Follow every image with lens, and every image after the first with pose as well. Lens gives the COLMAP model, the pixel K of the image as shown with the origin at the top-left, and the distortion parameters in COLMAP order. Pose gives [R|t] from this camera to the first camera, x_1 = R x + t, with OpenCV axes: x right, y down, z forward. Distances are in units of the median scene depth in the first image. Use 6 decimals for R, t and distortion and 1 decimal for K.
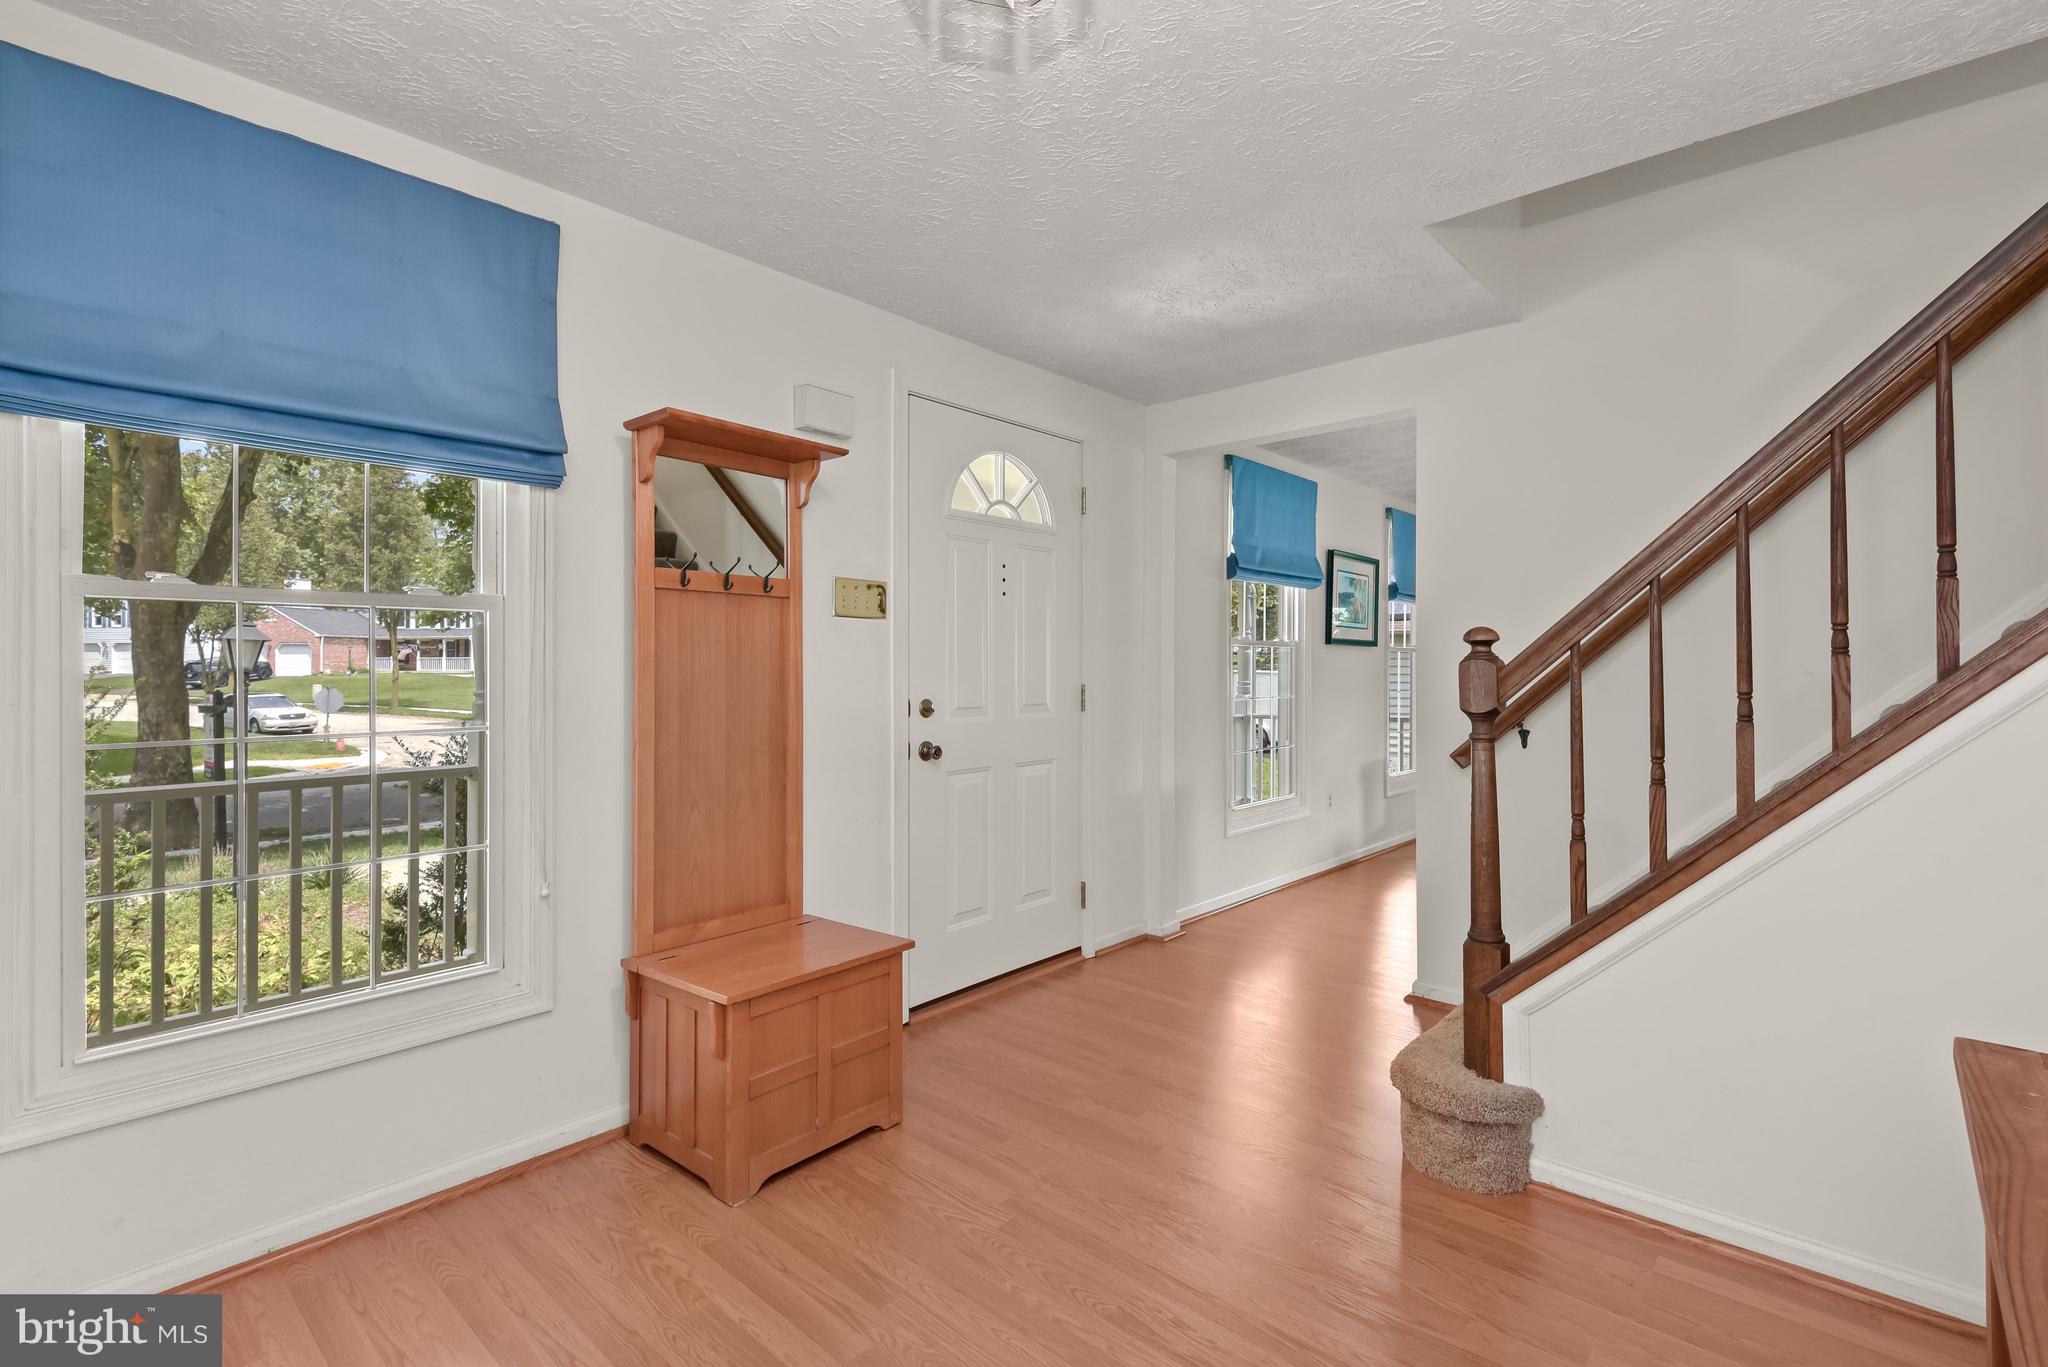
lens RADIAL K [[943.7, 0, 1017.6], [0, 943.7, 673.7], [0, 0, 1]] dist [0.022181, -0.013202]
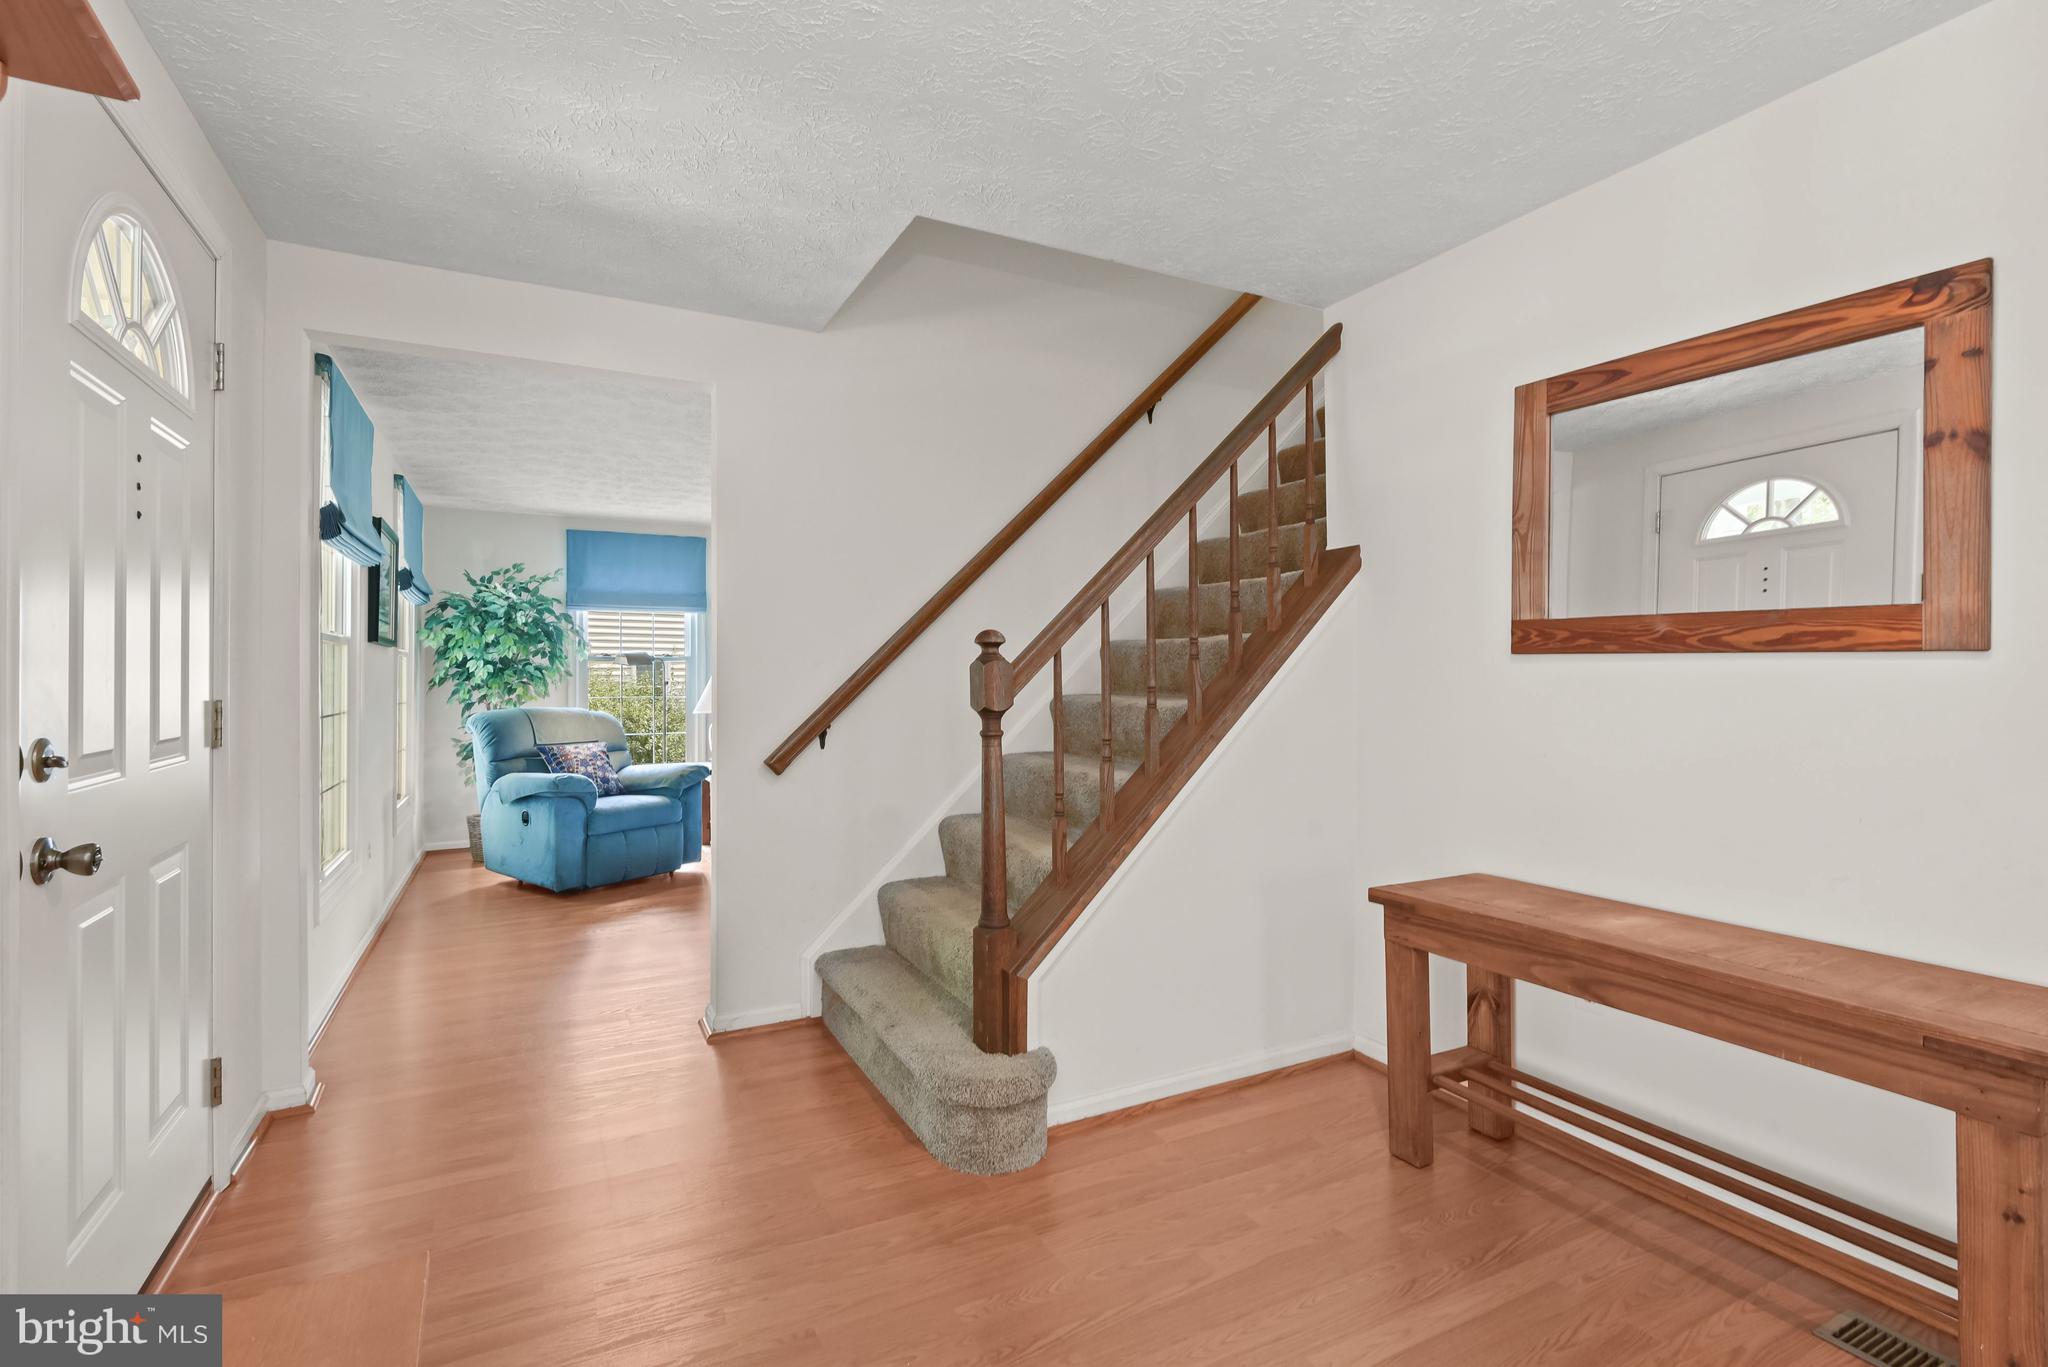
lens RADIAL K [[943.7, 0, 1028.6], [0, 943.7, 673.7], [0, 0, 1]] dist [0.022181, -0.013202]
pose [[0.347477, 0.000205, 0.937689, -0.481631], [0.008248, 0.999961, -0.003275, 0.003297], [-0.937652, 0.008872, 0.347461, 0.599340]]
